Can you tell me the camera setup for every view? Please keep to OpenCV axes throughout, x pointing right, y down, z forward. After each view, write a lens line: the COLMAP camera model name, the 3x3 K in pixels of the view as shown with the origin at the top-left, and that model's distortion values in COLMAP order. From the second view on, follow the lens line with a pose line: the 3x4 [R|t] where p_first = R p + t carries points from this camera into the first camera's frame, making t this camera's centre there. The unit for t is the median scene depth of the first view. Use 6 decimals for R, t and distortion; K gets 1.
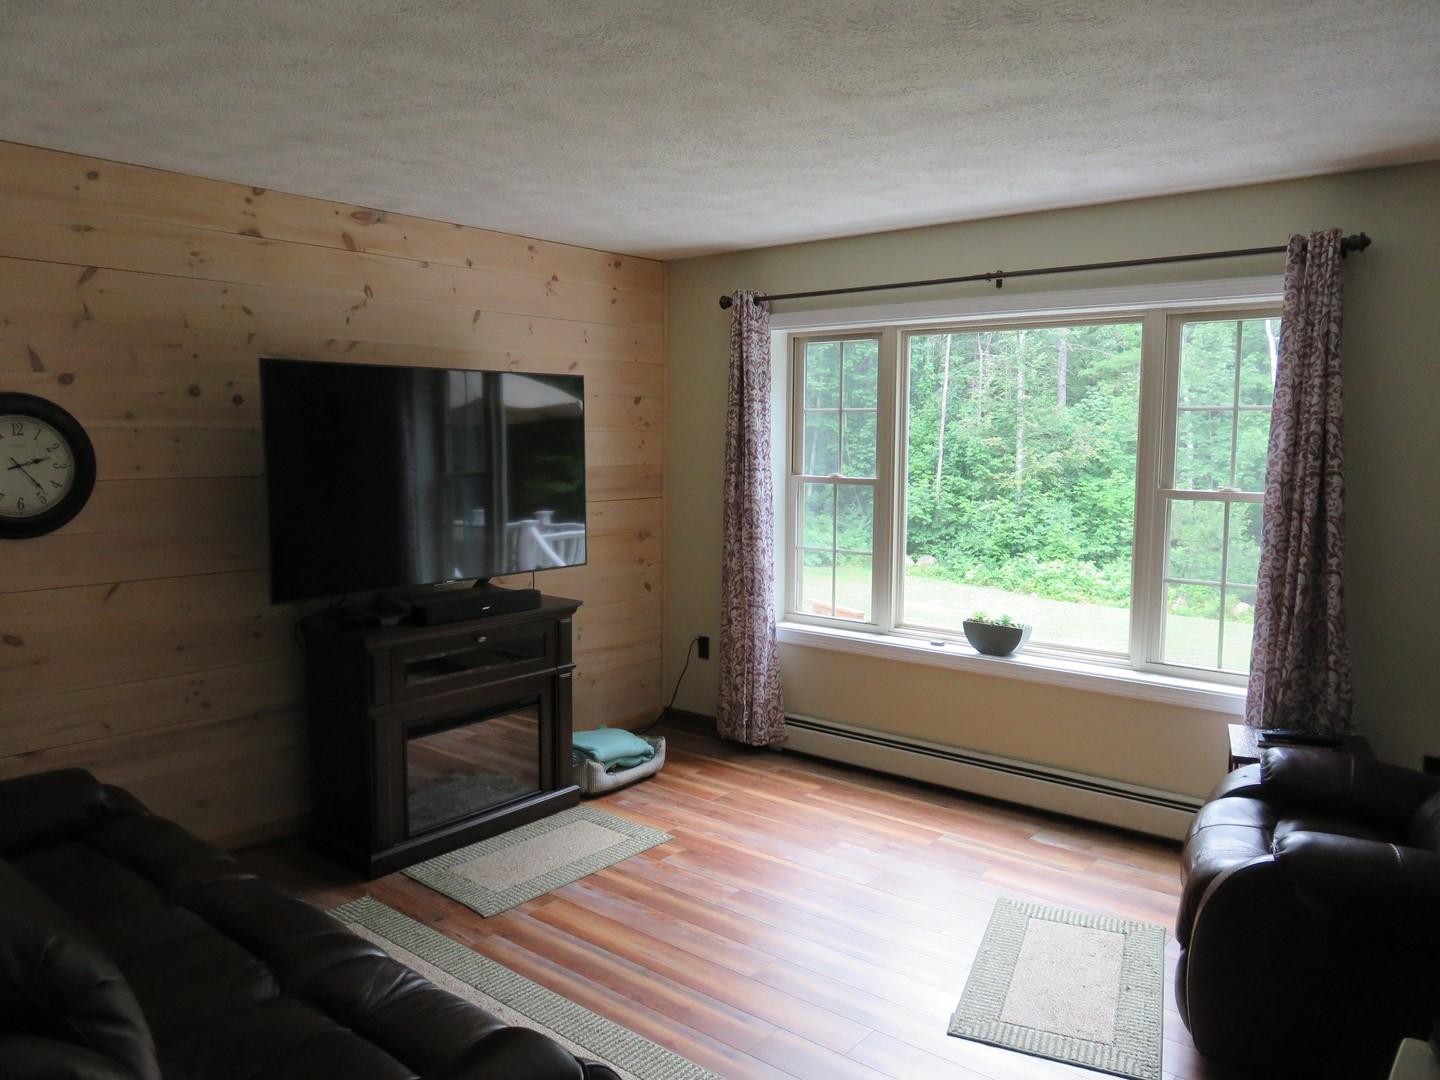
lens RADIAL K [[1069.9, 0, 719.0], [0, 1069.9, 544.3], [0, 0, 1]] dist [-0.000160, 0.000135]
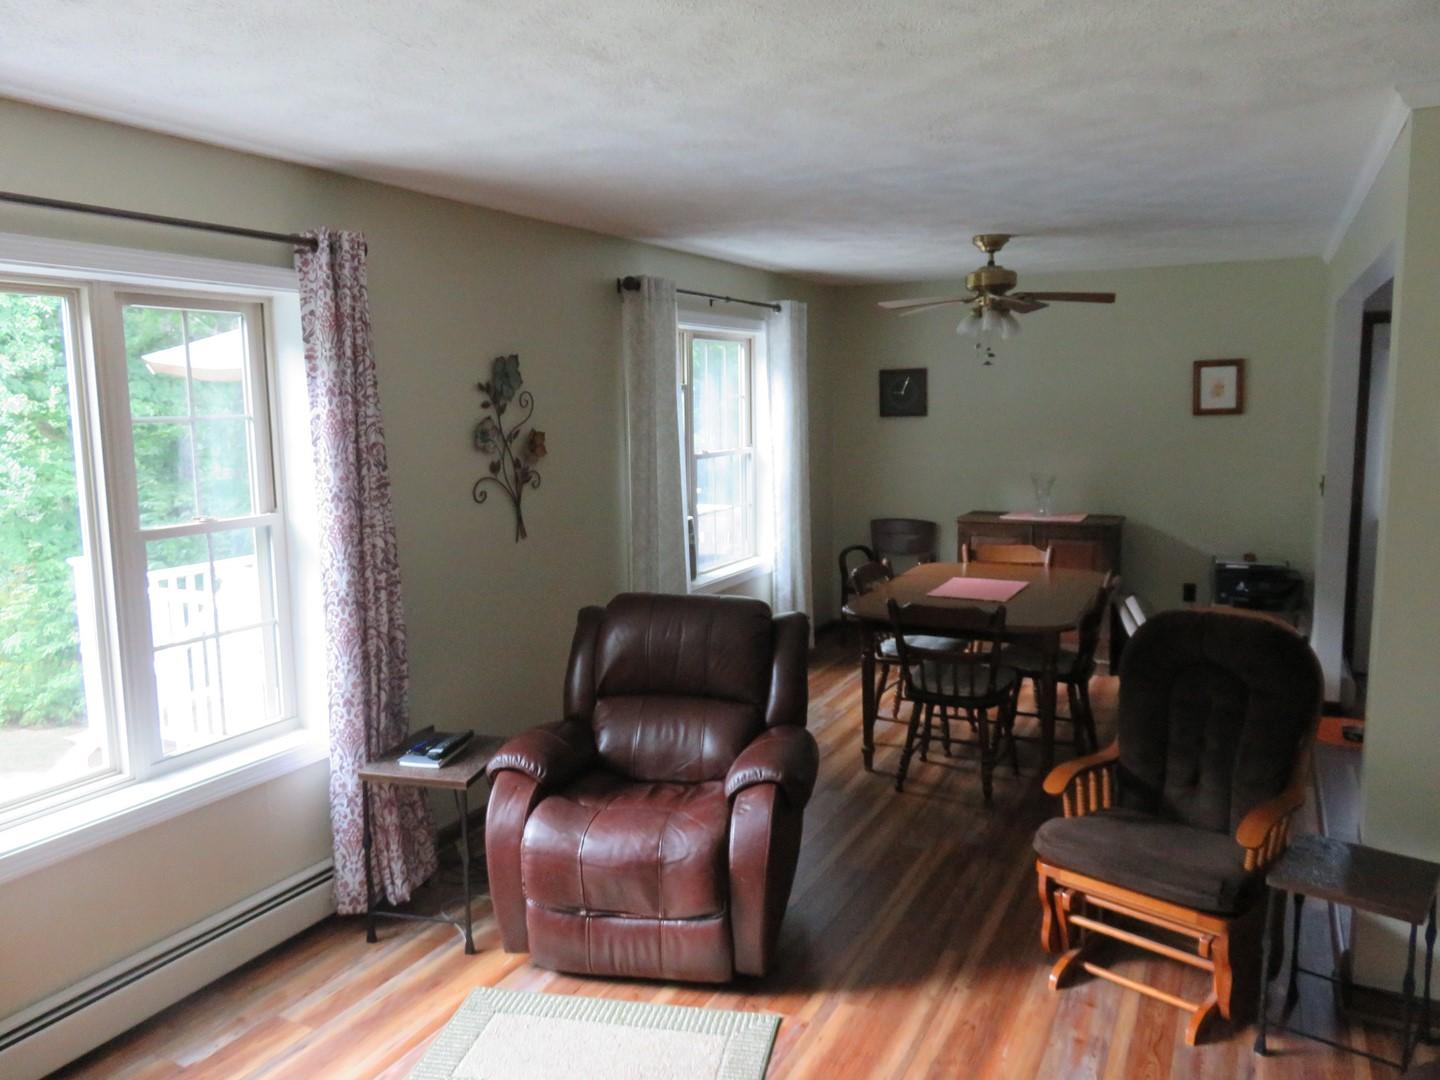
lens RADIAL K [[1069.9, 0, 718.5], [0, 1069.9, 537.0], [0, 0, 1]] dist [-0.000160, 0.000135]
pose [[-0.224266, -0.121053, 0.966980, -0.374551], [0.118825, 0.981455, 0.150424, -0.106257], [-0.967256, 0.148637, -0.205723, 0.738806]]
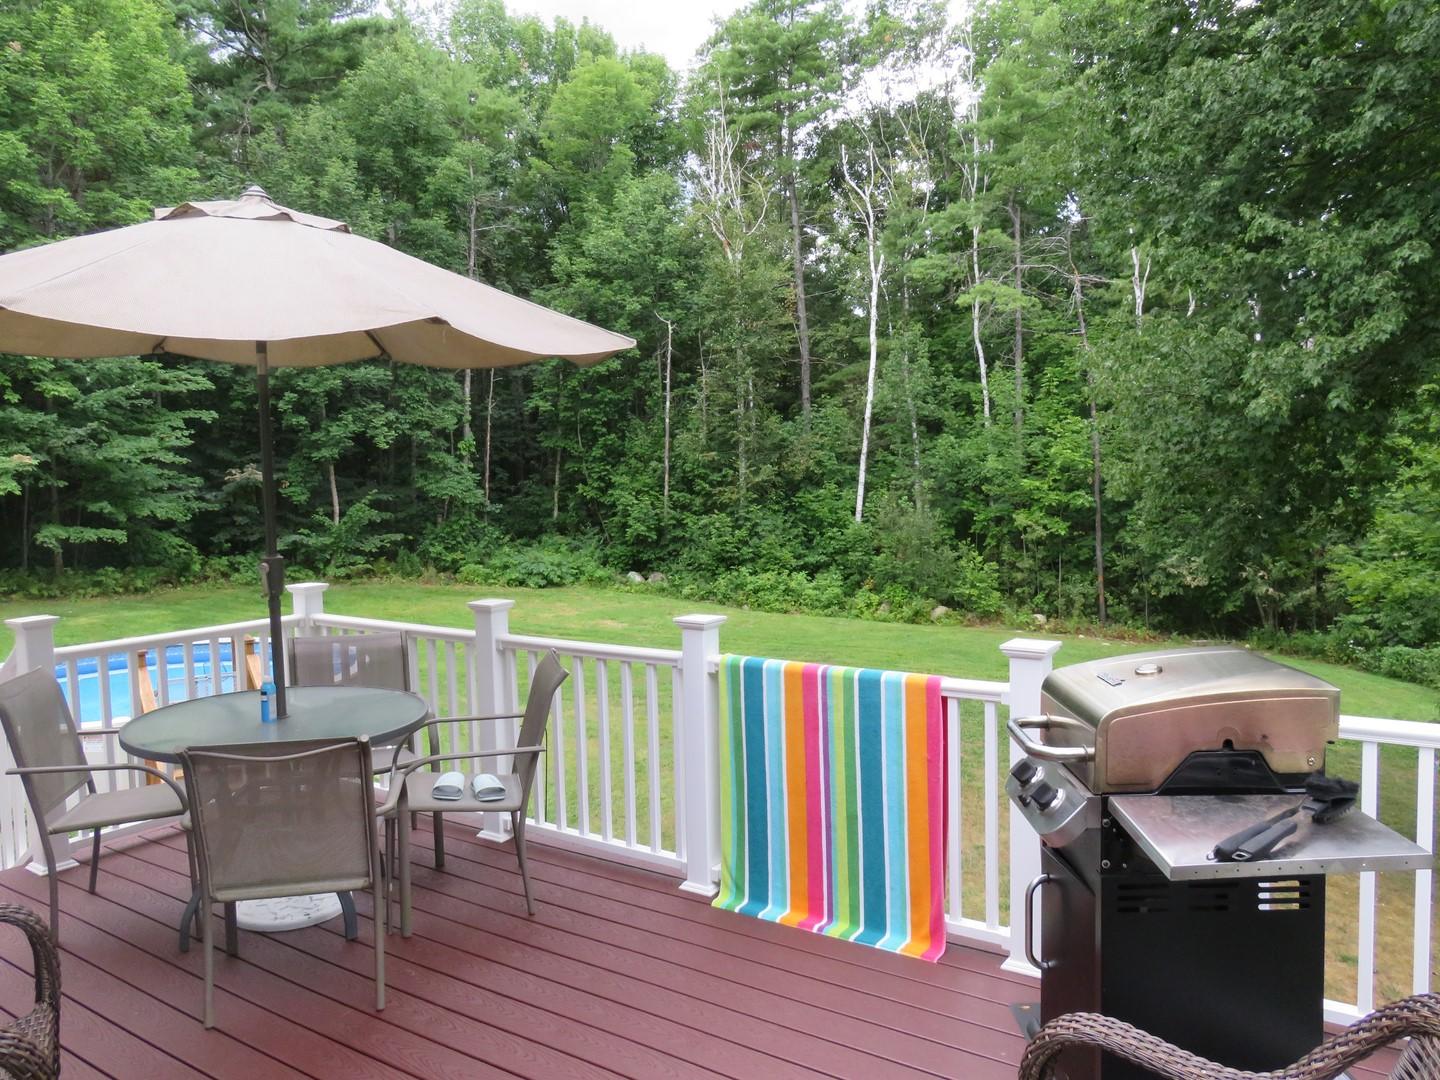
lens RADIAL K [[1069.9, 0, 719.2], [0, 1069.9, 536.4], [0, 0, 1]] dist [-0.000160, 0.000135]
pose [[0.995316, -0.039675, 0.088162, 0.174018], [0.041957, 0.998827, -0.024175, 0.003721], [-0.087100, 0.027761, 0.995813, 0.000847]]
